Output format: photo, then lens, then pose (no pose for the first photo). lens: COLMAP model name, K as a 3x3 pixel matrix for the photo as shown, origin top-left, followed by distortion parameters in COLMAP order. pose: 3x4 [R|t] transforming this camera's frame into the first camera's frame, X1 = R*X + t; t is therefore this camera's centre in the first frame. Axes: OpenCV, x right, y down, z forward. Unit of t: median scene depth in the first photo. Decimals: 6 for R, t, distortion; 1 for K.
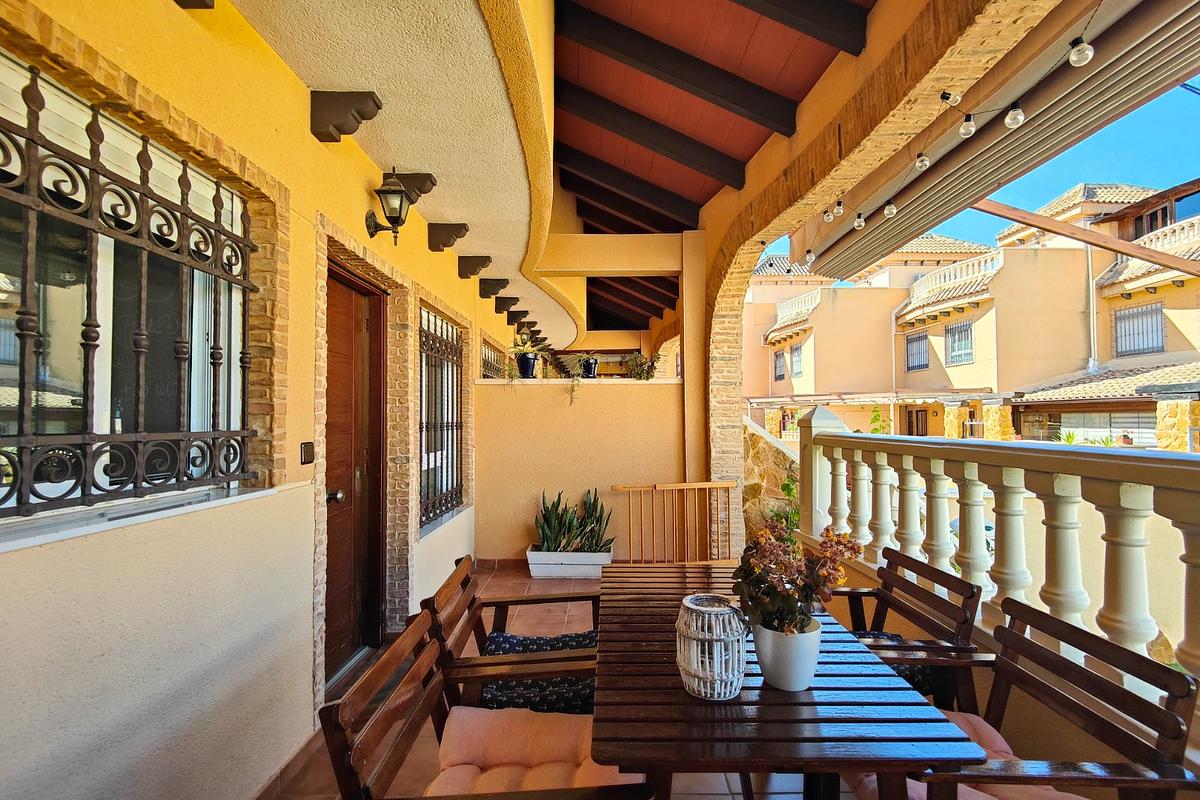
lens RADIAL K [[524.4, 0, 606.3], [0, 524.4, 405.4], [0, 0, 1]] dist [0.002535, -0.009112]
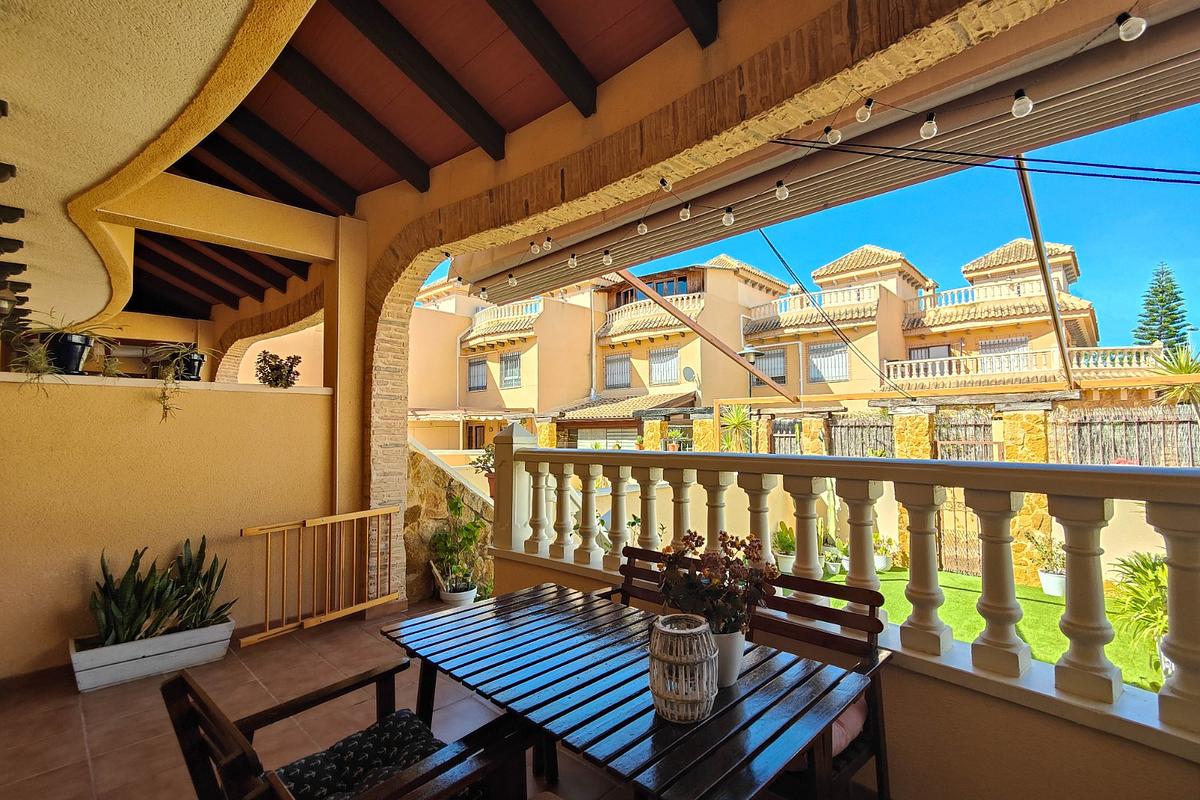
lens RADIAL K [[524.8, 0, 607.2], [0, 524.8, 404.0], [0, 0, 1]] dist [0.031640, -0.025920]
pose [[0.688807, 0.035287, 0.724085, -0.160525], [-0.012323, 0.999240, -0.036974, -0.001111], [-0.724840, 0.016545, 0.688719, 0.099567]]
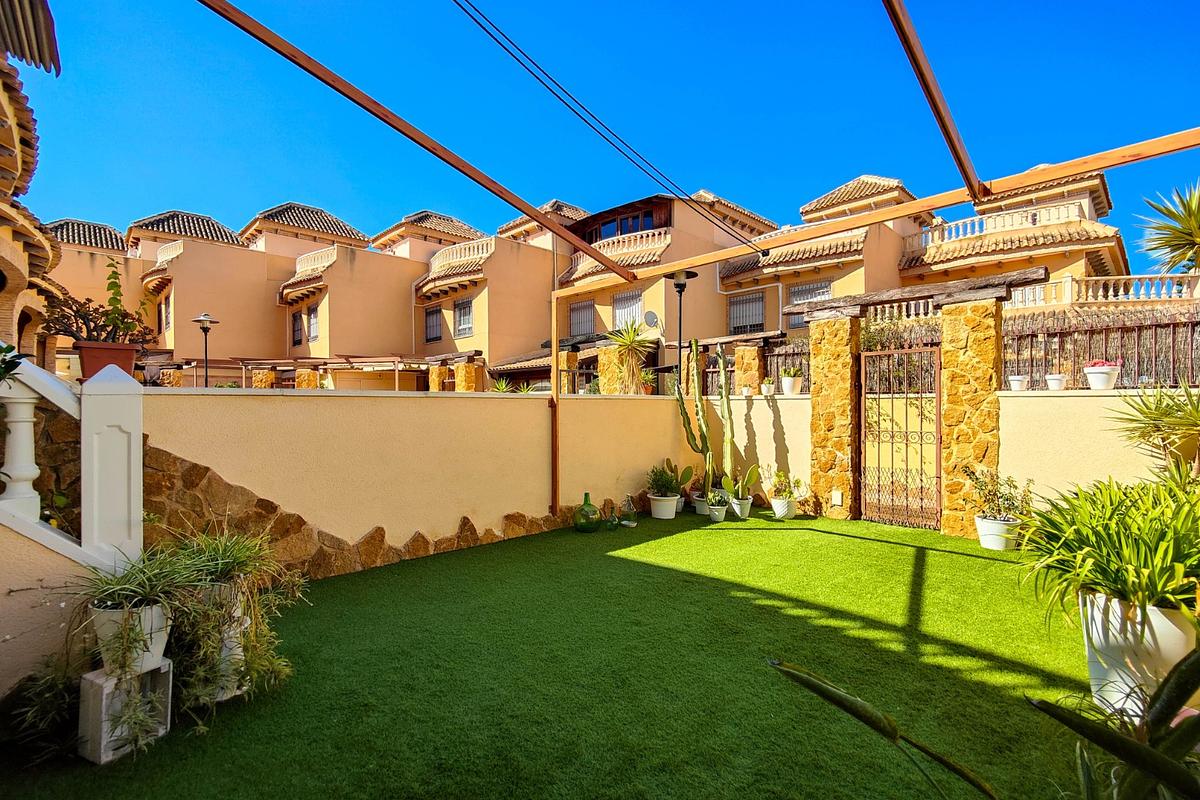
lens RADIAL K [[528.1, 0, 595.8], [0, 528.1, 404.4], [0, 0, 1]] dist [0.020966, -0.019725]
pose [[0.726142, -0.001462, 0.687543, 0.502391], [-0.015824, 0.999697, 0.018838, 0.171838], [-0.687363, -0.024559, 0.725899, -0.005093]]
